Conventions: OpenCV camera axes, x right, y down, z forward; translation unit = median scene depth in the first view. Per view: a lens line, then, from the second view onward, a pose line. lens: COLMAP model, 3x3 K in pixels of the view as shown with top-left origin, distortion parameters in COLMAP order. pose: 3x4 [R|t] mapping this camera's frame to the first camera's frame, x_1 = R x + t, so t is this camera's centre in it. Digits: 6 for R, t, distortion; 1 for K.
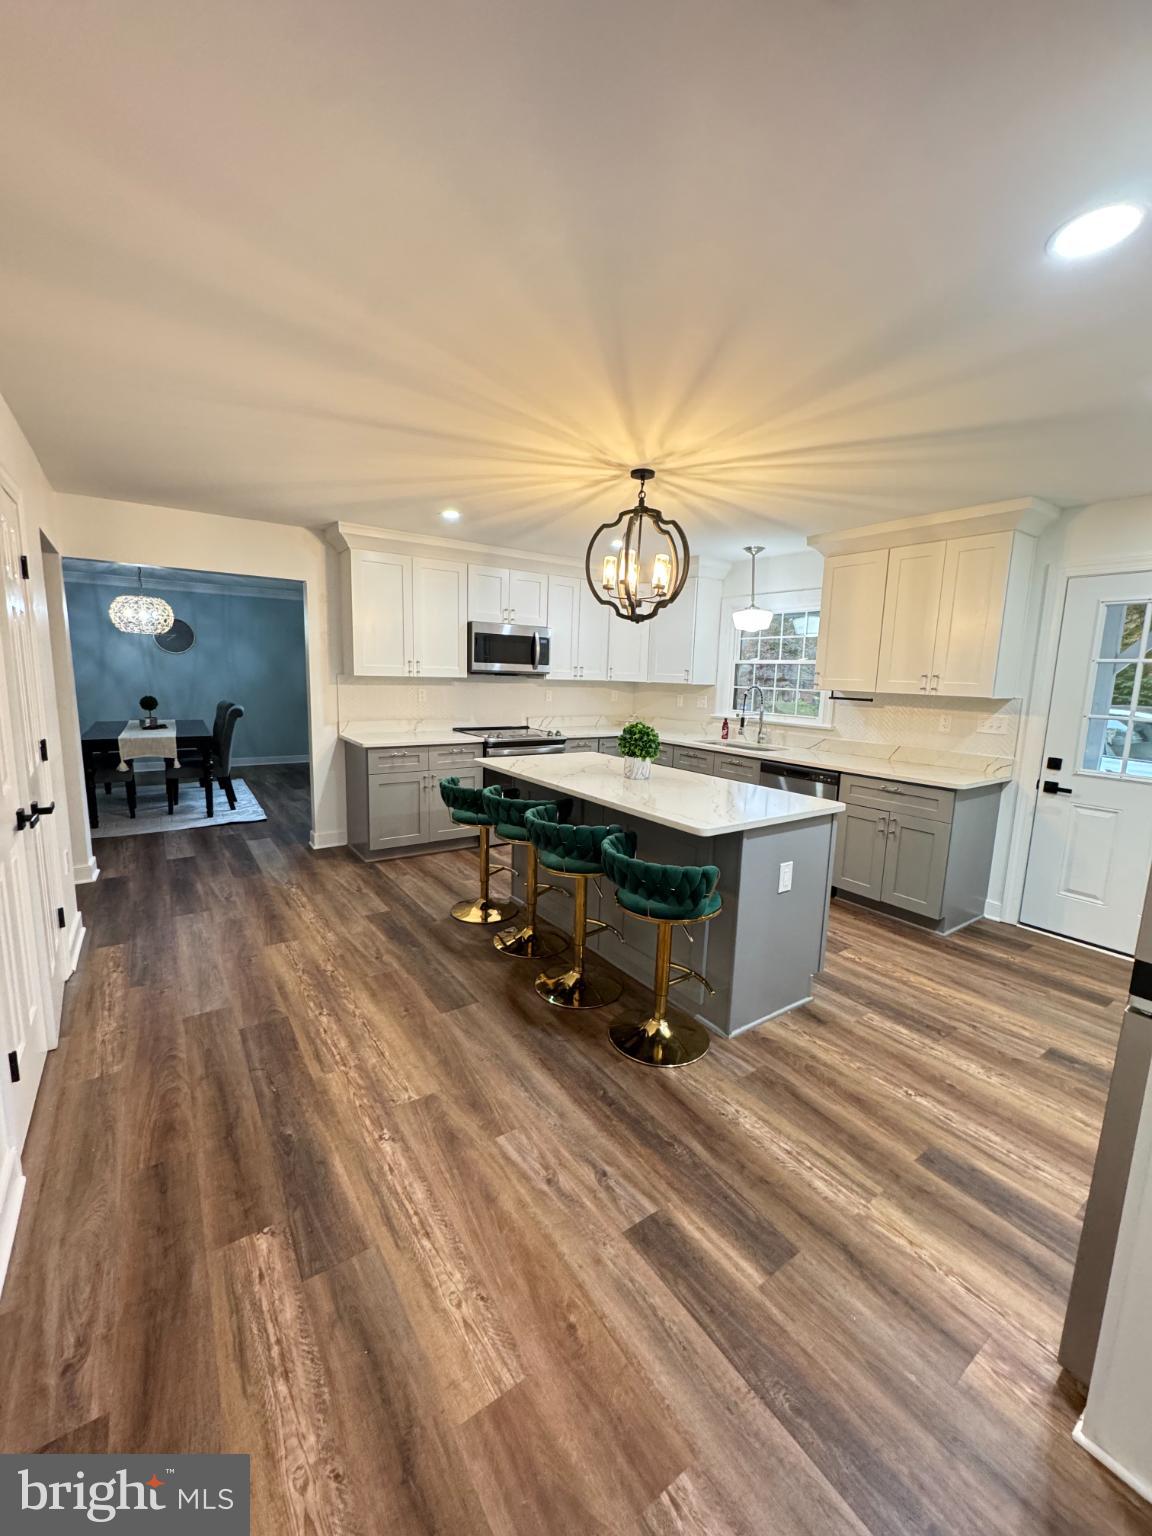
lens RADIAL K [[611.2, 0, 578.3], [0, 611.2, 764.9], [0, 0, 1]] dist [-0.001891, 0.000132]
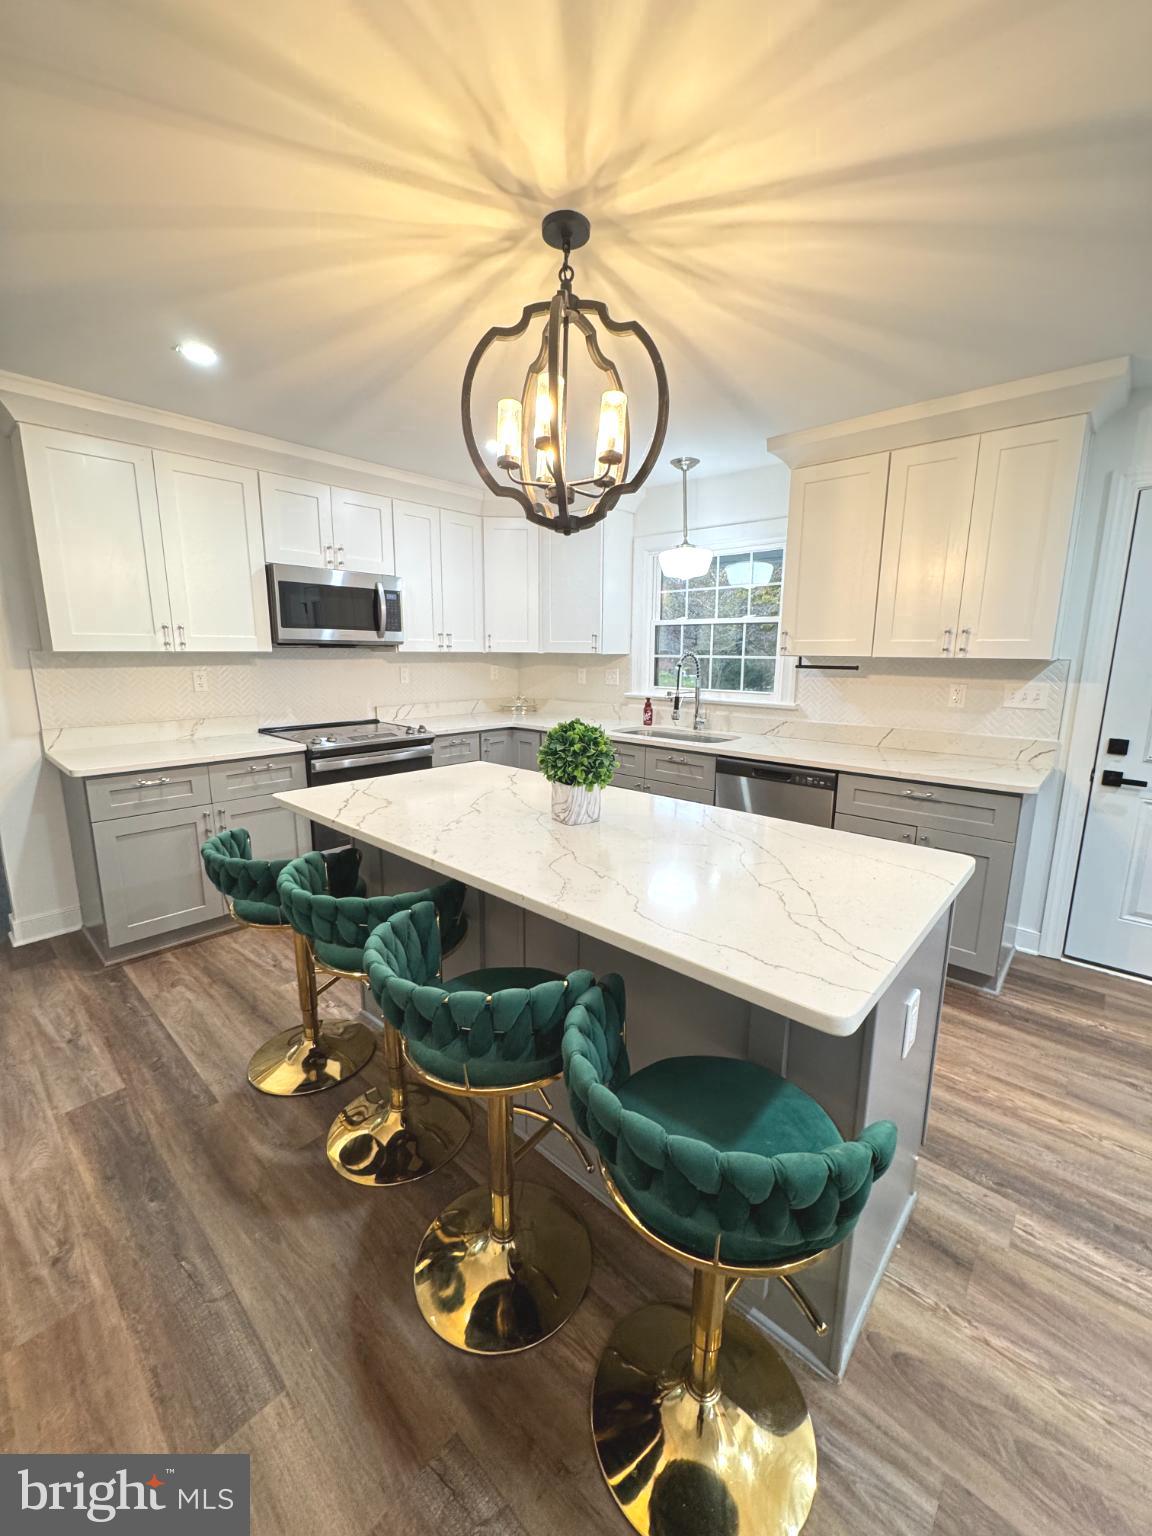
lens RADIAL K [[611.2, 0, 578.3], [0, 611.2, 764.9], [0, 0, 1]] dist [-0.001891, 0.000132]
pose [[0.974348, -0.063555, 0.215887, -0.018127], [0.054858, 0.997432, 0.046047, -0.049496], [-0.218259, -0.033023, 0.975332, 0.414514]]
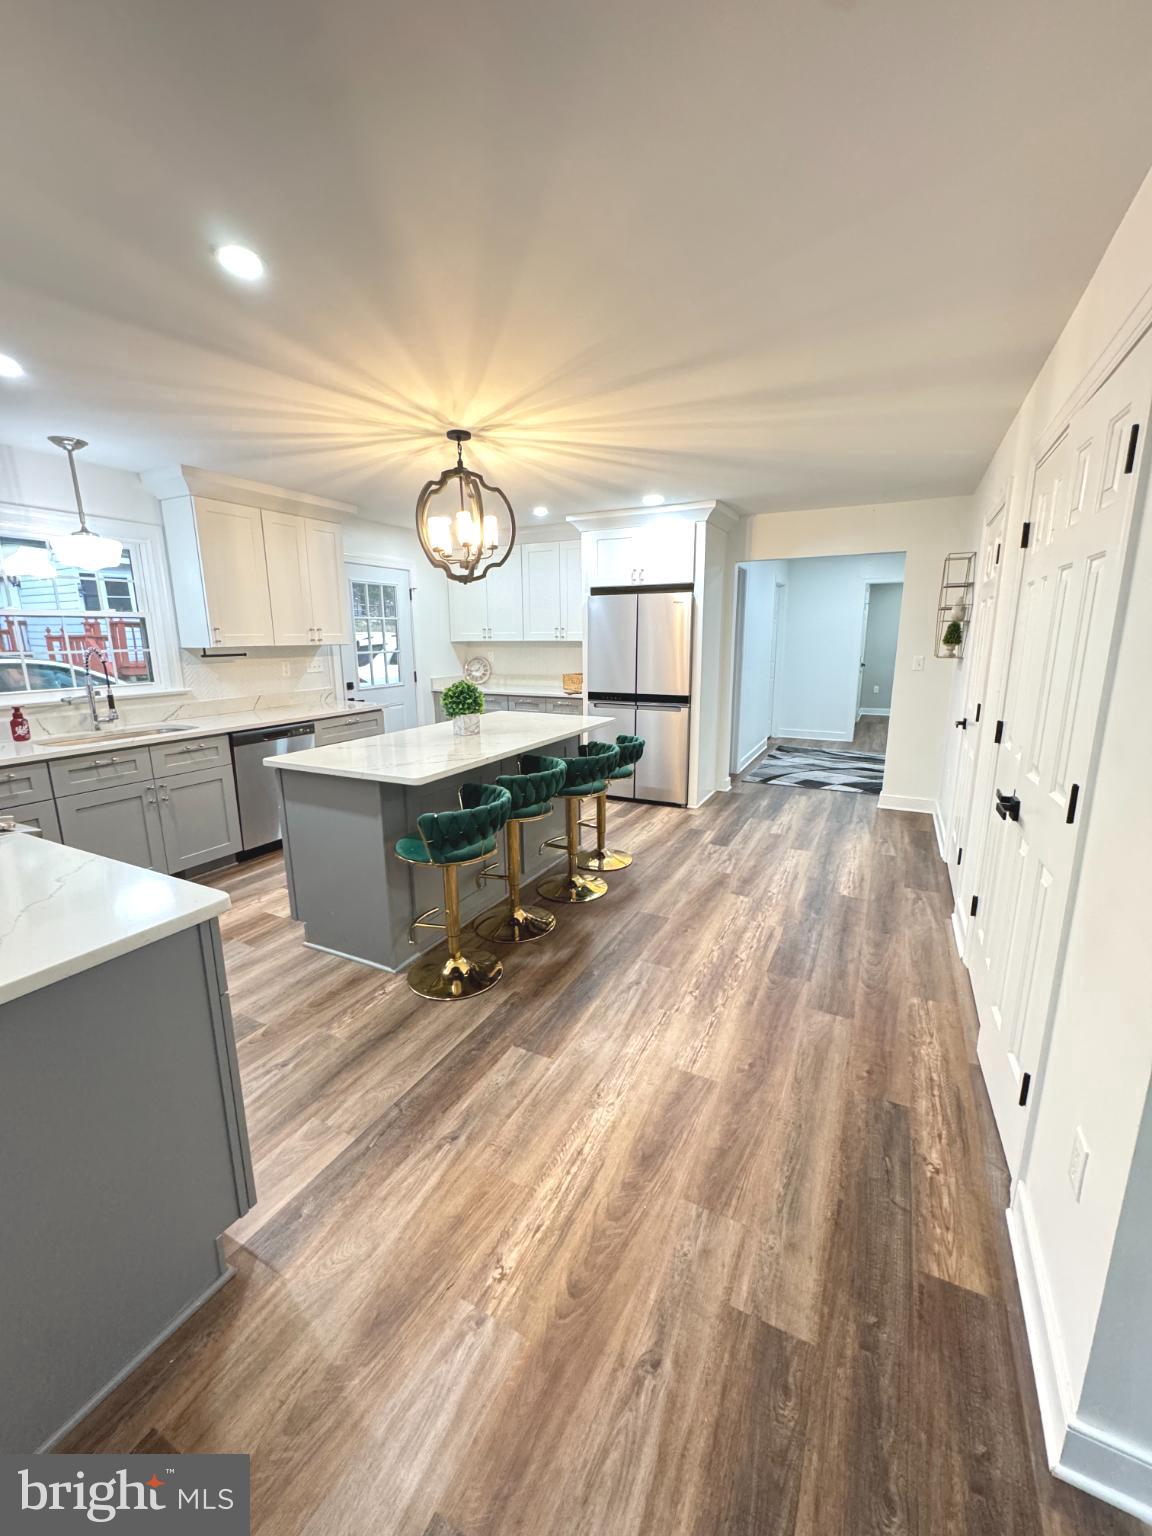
lens RADIAL K [[611.2, 0, 578.3], [0, 611.2, 764.9], [0, 0, 1]] dist [-0.001891, 0.000132]
pose [[-0.468368, -0.211554, 0.857832, -0.822777], [0.125869, 0.945031, 0.301782, -0.201304], [-0.874522, 0.249320, -0.415994, 1.167744]]
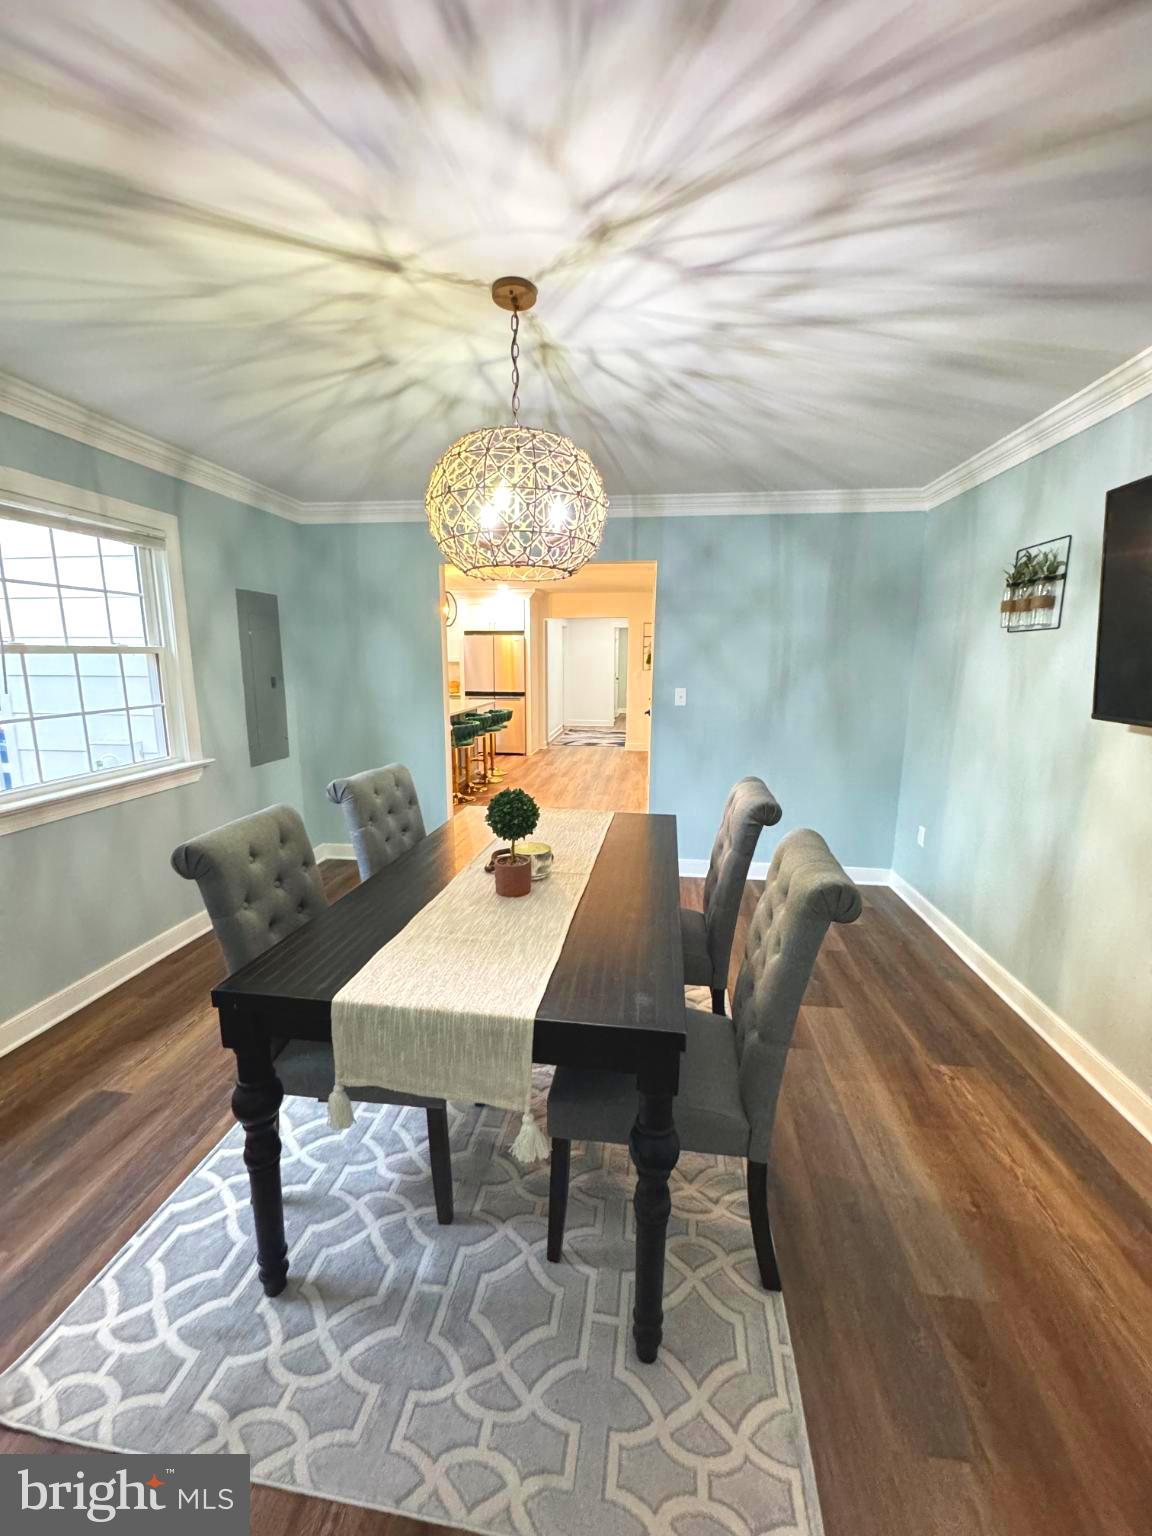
lens RADIAL K [[611.2, 0, 578.3], [0, 611.2, 764.9], [0, 0, 1]] dist [-0.001891, 0.000132]
pose [[-0.743624, -0.147390, 0.652150, -1.581239], [0.075832, 0.950513, 0.301289, -0.358277], [-0.664284, 0.273499, -0.695647, 2.034415]]
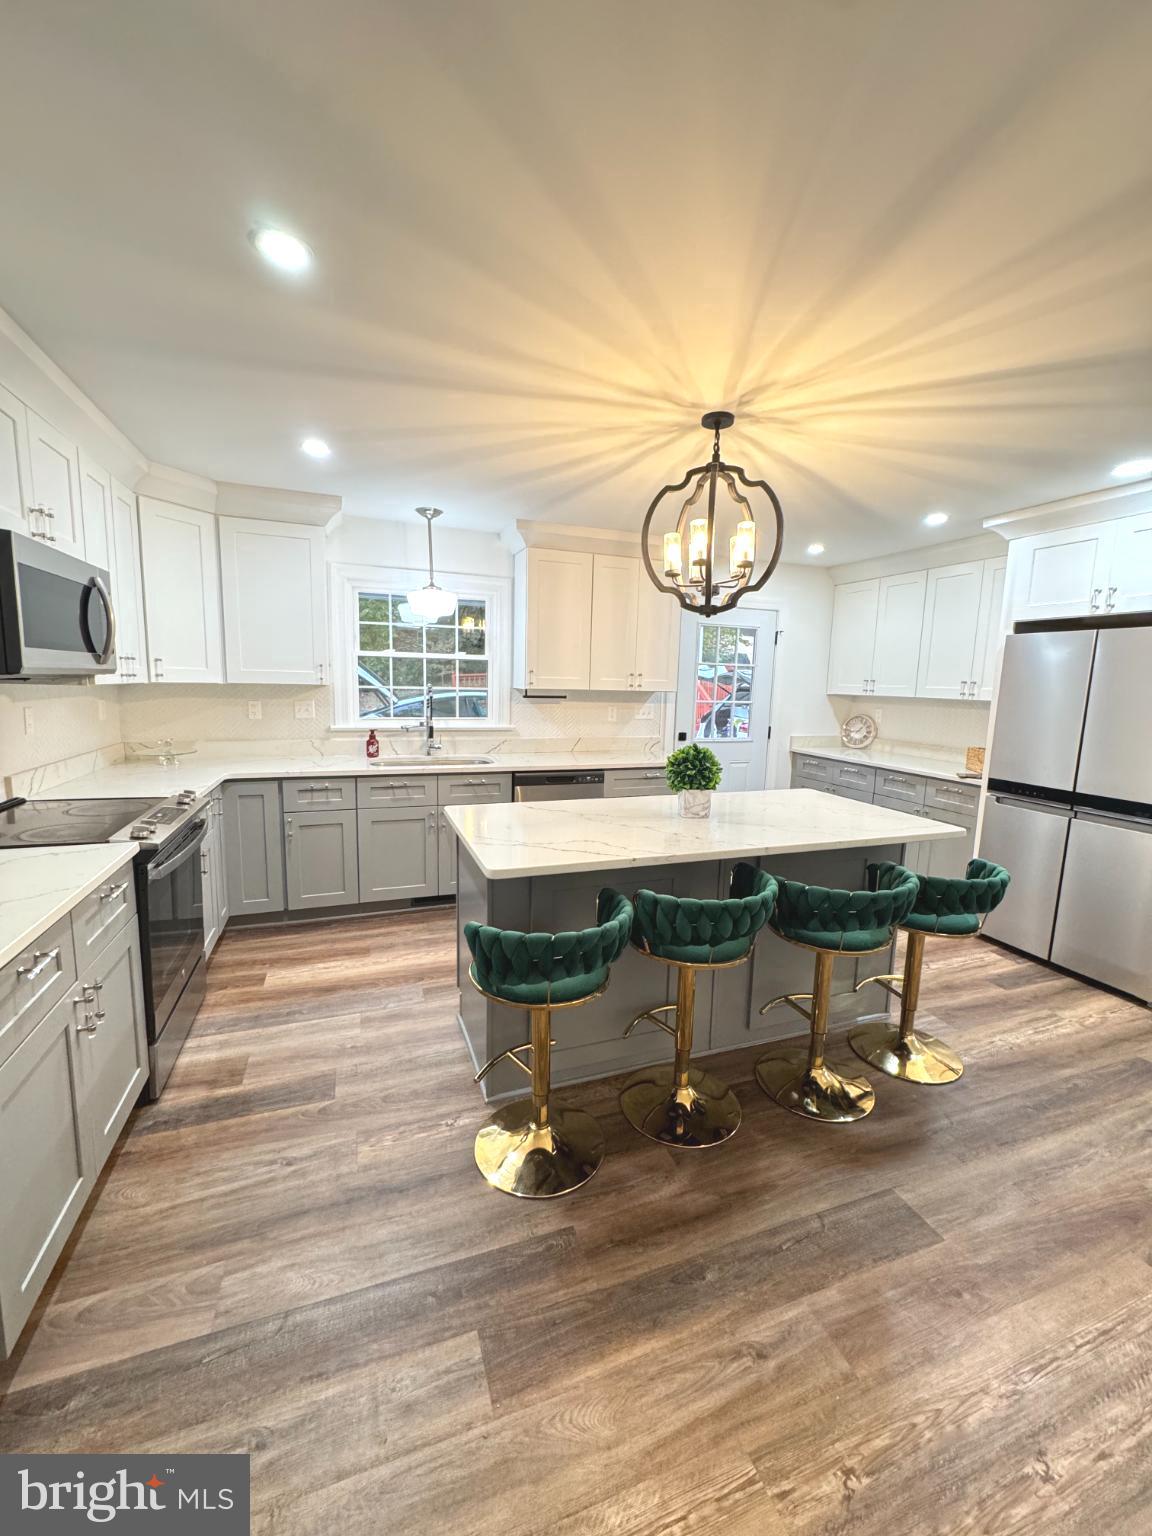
lens RADIAL K [[611.2, 0, 578.3], [0, 611.2, 764.9], [0, 0, 1]] dist [-0.001891, 0.000132]
pose [[0.256134, -0.158877, 0.953495, -0.615421], [0.127601, 0.983326, 0.129571, -0.147806], [-0.958182, 0.088479, 0.272136, 0.840313]]
